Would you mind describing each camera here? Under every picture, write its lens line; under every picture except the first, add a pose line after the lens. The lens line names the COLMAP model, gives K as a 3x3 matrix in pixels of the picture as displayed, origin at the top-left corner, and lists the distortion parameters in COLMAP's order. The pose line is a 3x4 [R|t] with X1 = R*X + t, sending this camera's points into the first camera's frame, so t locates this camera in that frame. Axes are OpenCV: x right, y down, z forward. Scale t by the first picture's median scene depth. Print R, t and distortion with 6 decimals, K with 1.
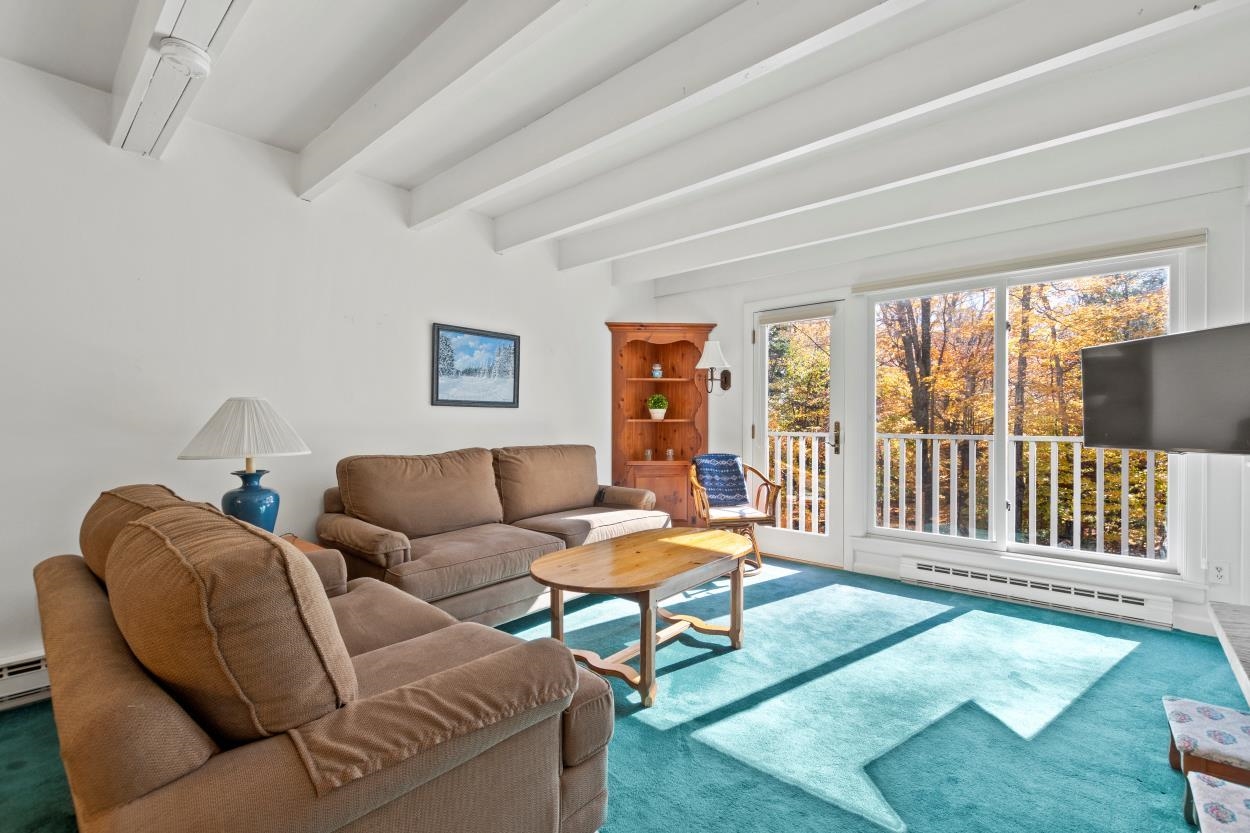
lens RADIAL K [[552.0, 0, 618.9], [0, 552.0, 413.6], [0, 0, 1]] dist [-0.000081, 0.000006]
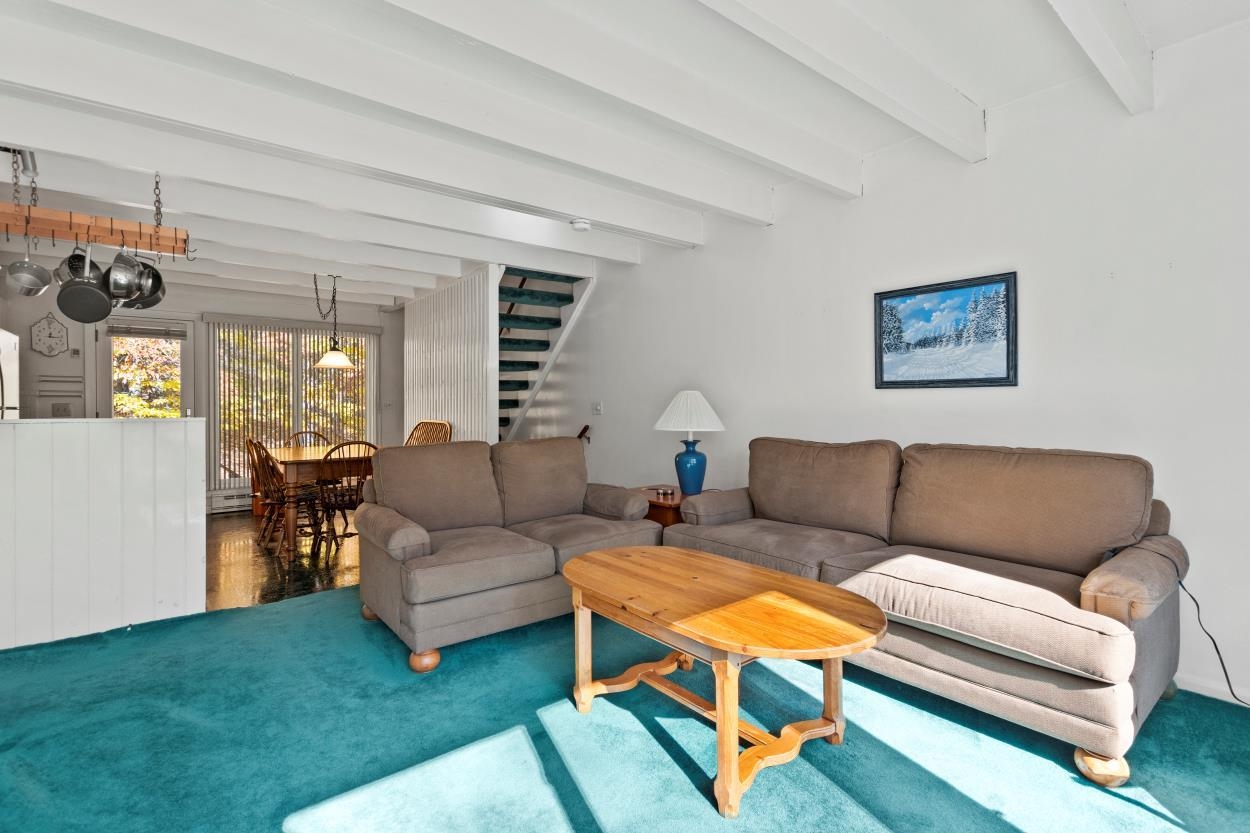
lens RADIAL K [[552.0, 0, 617.2], [0, 552.0, 415.3], [0, 0, 1]] dist [-0.000081, 0.000006]
pose [[-0.180406, 0.013569, -0.983499, 0.566450], [0.010487, 0.999875, 0.011871, 0.012048], [0.983536, -0.008172, -0.180526, 0.721080]]
